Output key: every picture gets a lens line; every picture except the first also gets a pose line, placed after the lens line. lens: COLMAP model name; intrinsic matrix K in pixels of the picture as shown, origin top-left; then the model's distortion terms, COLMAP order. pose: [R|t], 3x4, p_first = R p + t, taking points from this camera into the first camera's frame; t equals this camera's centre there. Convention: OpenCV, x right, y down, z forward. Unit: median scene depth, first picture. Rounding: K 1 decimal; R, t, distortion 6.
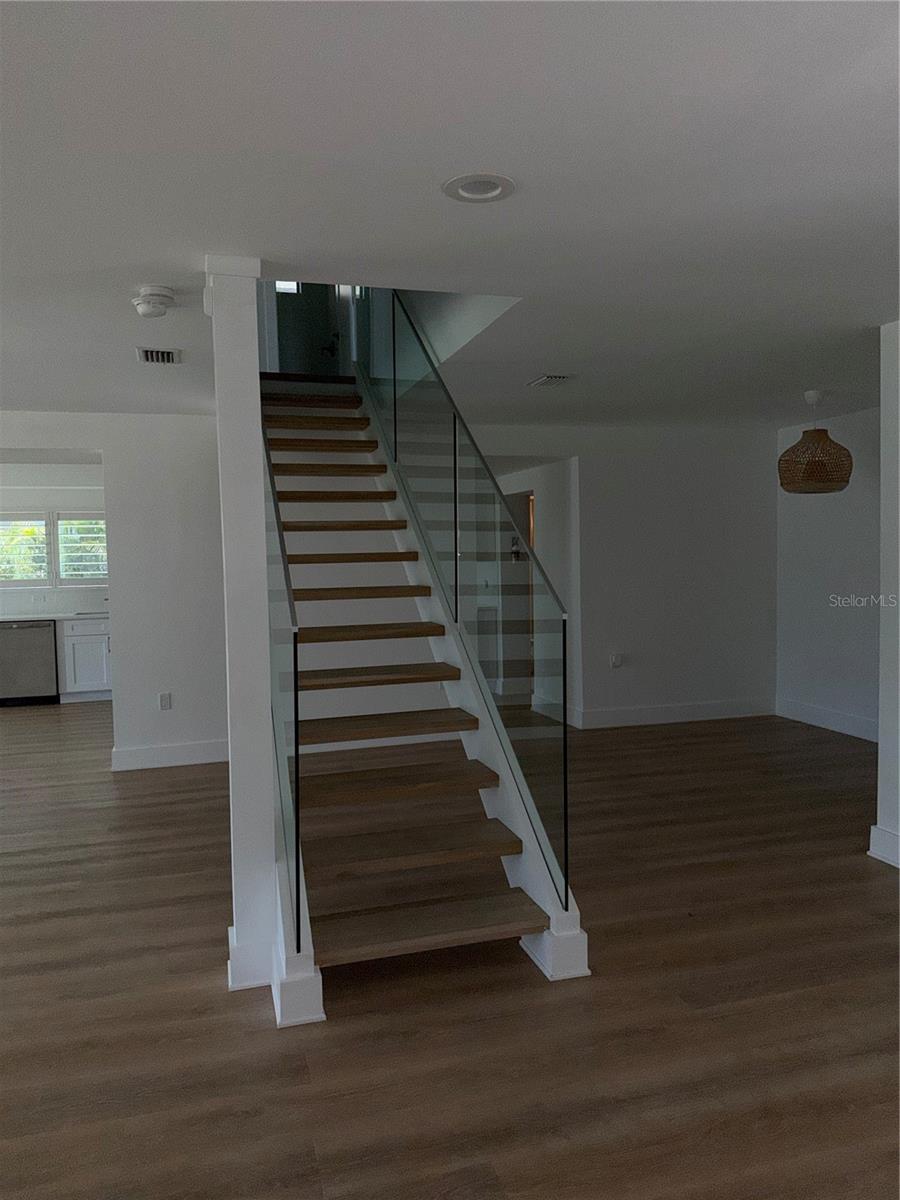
lens RADIAL K [[834.3, 0, 450.0], [0, 834.3, 600.0], [0, 0, 1]] dist [0.105061, -0.152768]
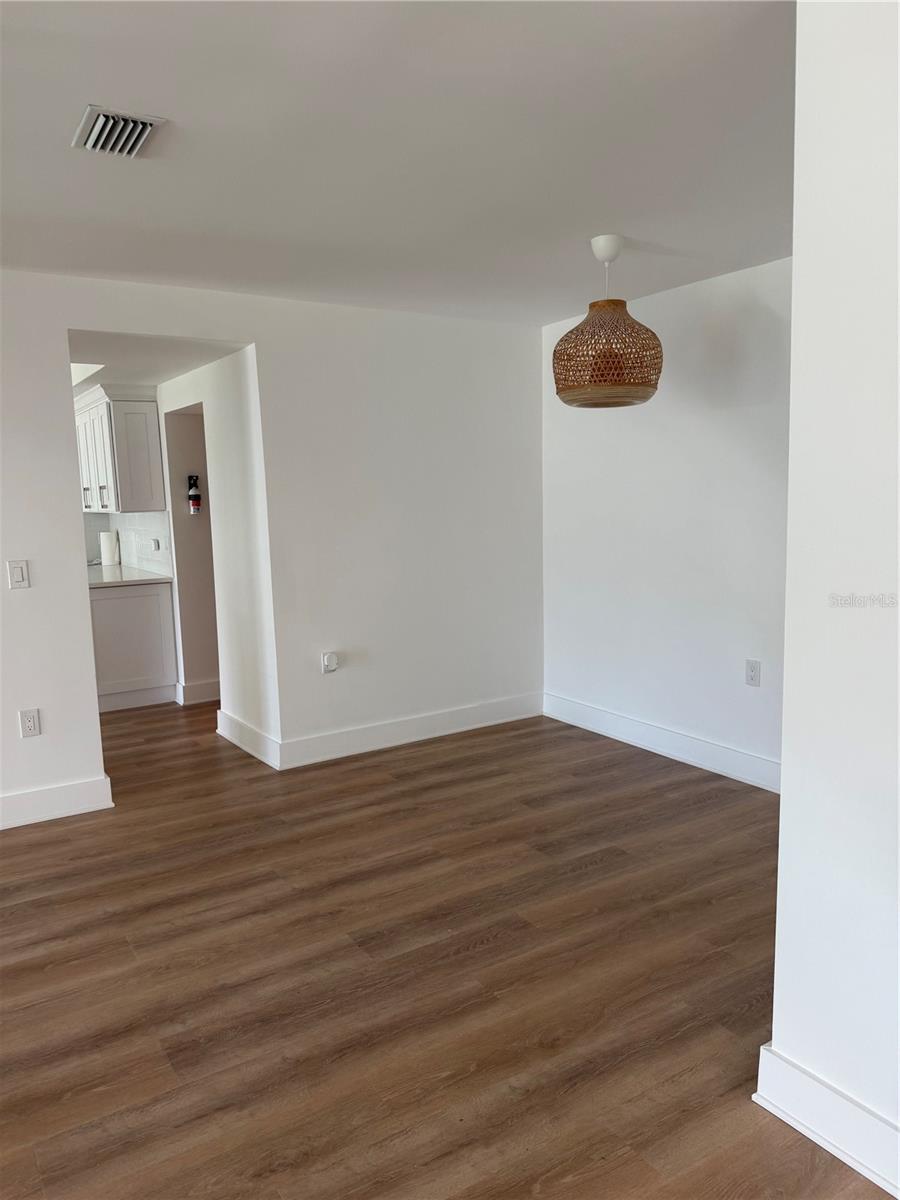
lens RADIAL K [[866.3, 0, 452.8], [0, 866.3, 625.5], [0, 0, 1]] dist [0.096695, -0.179744]
pose [[0.959713, -0.048844, 0.276705, 0.122750], [0.023449, 0.995262, 0.094355, -0.024011], [-0.280003, -0.084065, 0.956311, 0.373947]]
